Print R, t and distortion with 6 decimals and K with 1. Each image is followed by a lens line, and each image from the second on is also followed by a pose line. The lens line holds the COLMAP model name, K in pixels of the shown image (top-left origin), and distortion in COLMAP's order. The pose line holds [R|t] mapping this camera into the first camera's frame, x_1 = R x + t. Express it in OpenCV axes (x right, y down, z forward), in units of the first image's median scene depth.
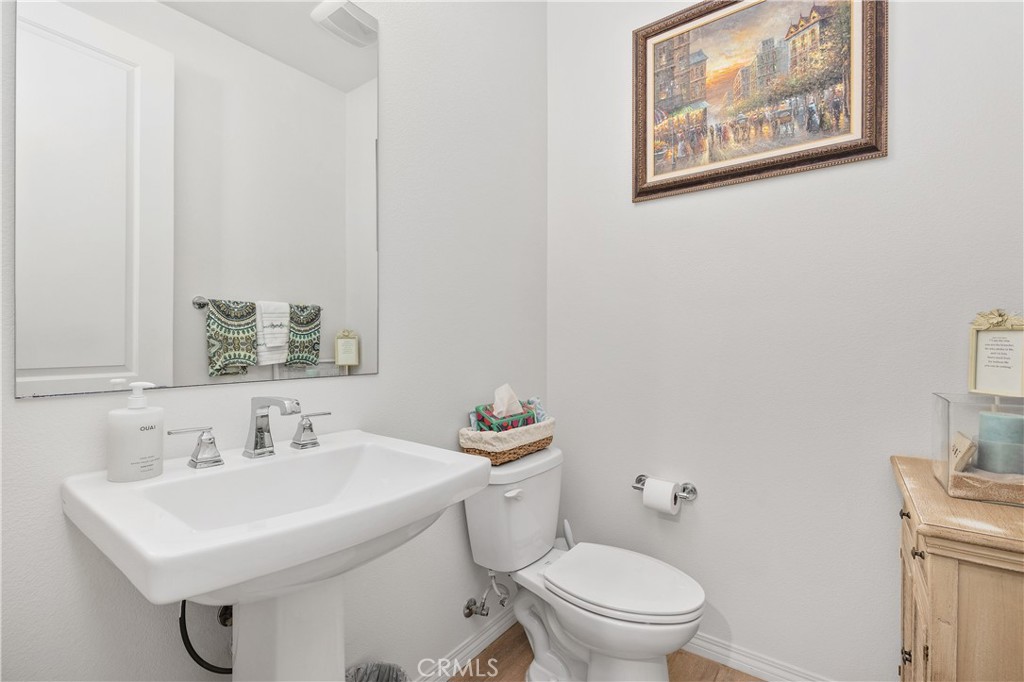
lens RADIAL K [[458.9, 0, 508.8], [0, 458.9, 337.5], [0, 0, 1]] dist [-0.000477, 0.000119]
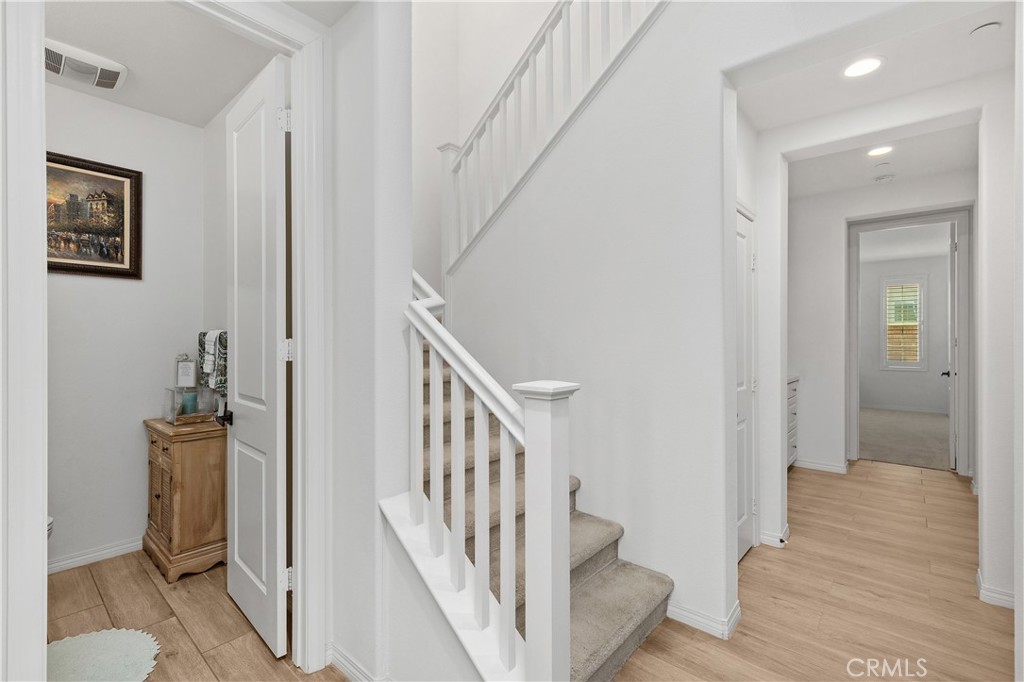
lens RADIAL K [[458.9, 0, 508.8], [0, 458.9, 337.5], [0, 0, 1]] dist [-0.000477, 0.000119]
pose [[0.086564, -0.001488, 0.996245, -1.071023], [0.000415, 0.999999, 0.001457, -0.122787], [-0.996246, 0.000287, 0.086565, -0.822032]]
